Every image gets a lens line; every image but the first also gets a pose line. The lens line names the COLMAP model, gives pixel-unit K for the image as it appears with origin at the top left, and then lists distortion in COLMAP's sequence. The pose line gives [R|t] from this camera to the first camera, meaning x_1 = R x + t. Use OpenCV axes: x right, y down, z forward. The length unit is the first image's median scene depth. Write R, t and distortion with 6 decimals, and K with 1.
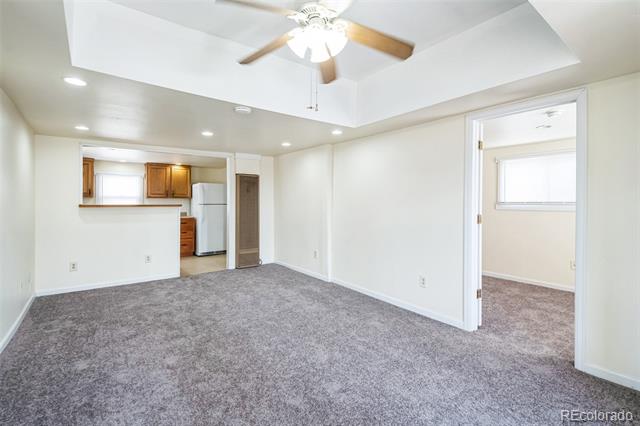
lens RADIAL K [[289.6, 0, 321.9], [0, 289.6, 203.2], [0, 0, 1]] dist [-0.000070, -0.000404]
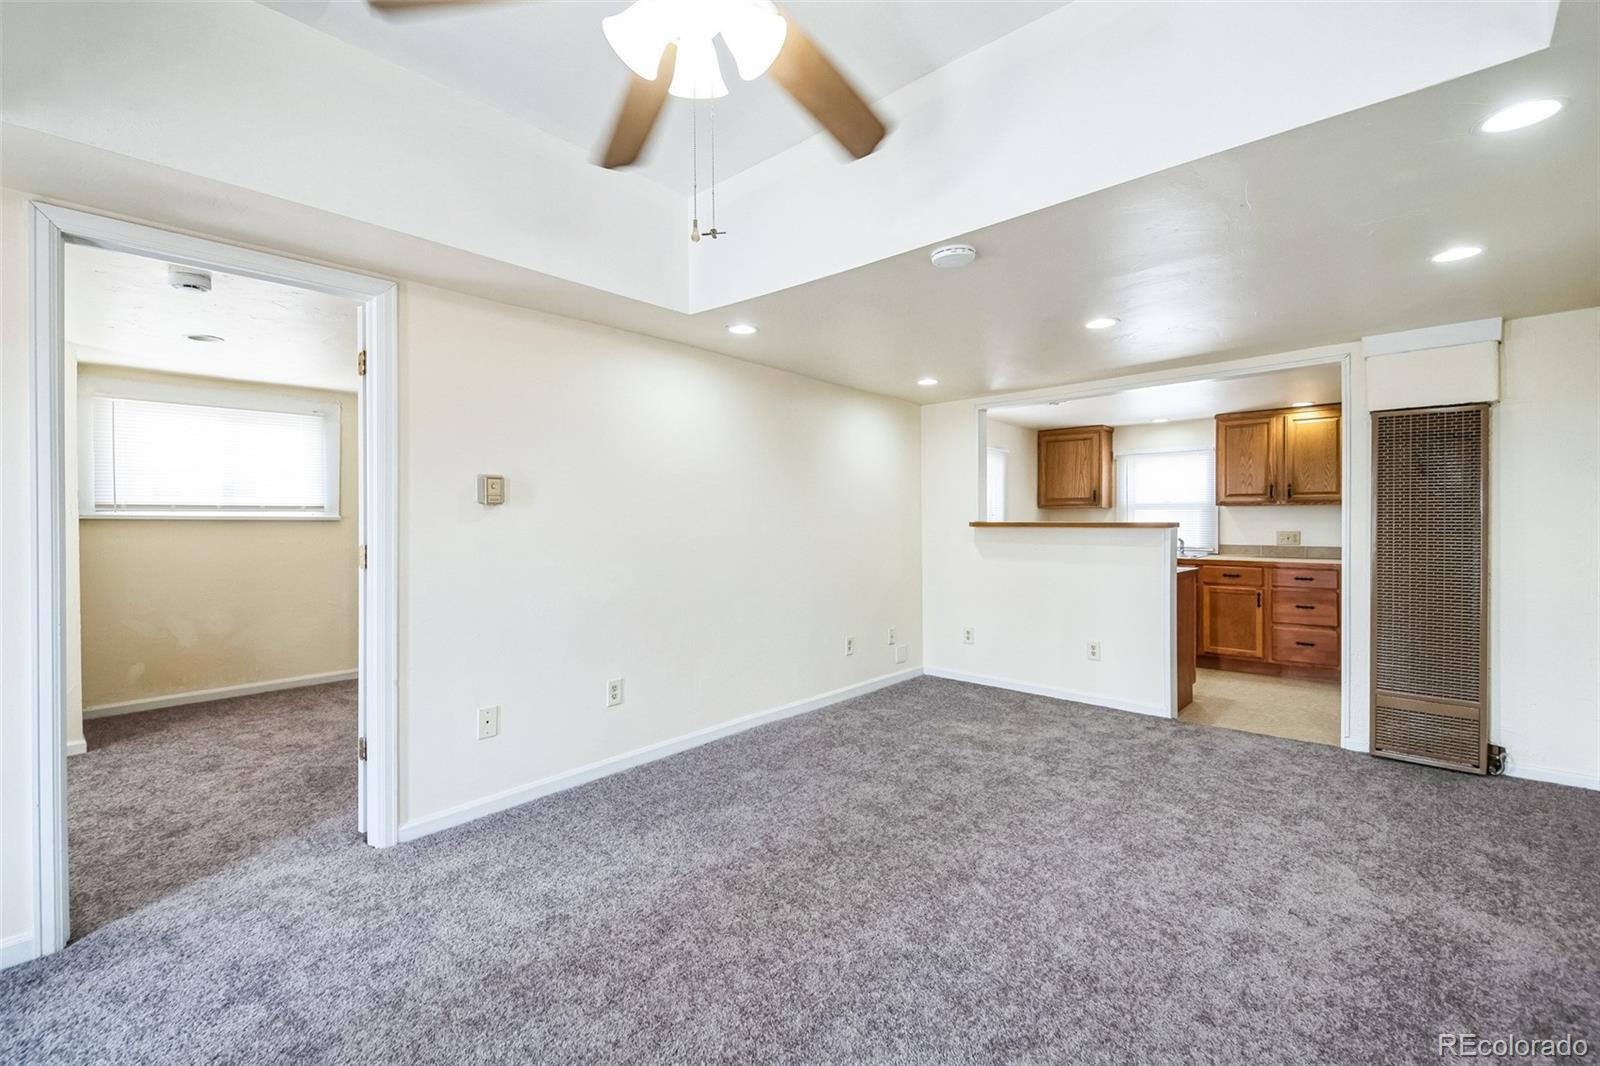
lens RADIAL K [[690.0, 0, 775.9], [0, 690.0, 523.6], [0, 0, 1]] dist [0.018146, -0.012993]
pose [[0.157900, 0.003744, -0.987448, 0.232125], [-0.000776, 0.999993, 0.003668, 0.003011], [0.987455, 0.000187, 0.157902, 0.285787]]
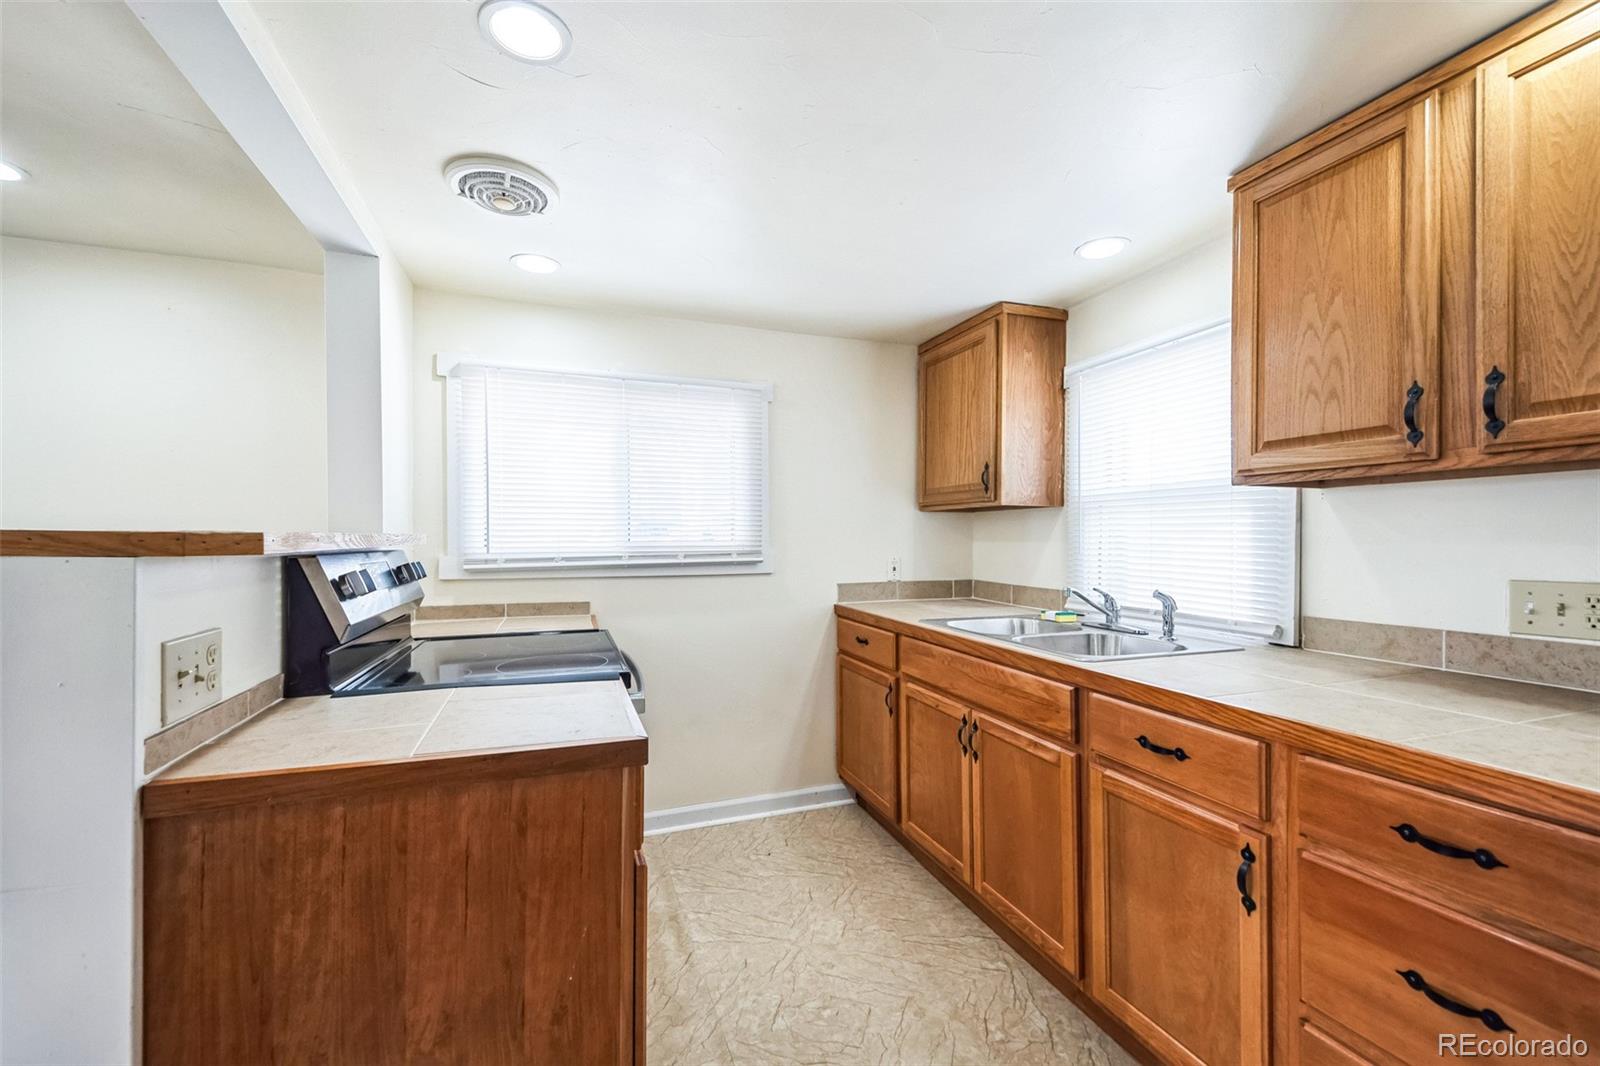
lens RADIAL K [[660.7, 0, 791.9], [0, 660.7, 540.3], [0, 0, 1]] dist [0.046427, -0.023230]
pose [[-0.308496, -0.001255, -0.951225, -0.314040], [-0.004011, 0.999992, -0.000019, 0.004744], [0.951217, 0.003809, -0.308498, 0.965684]]
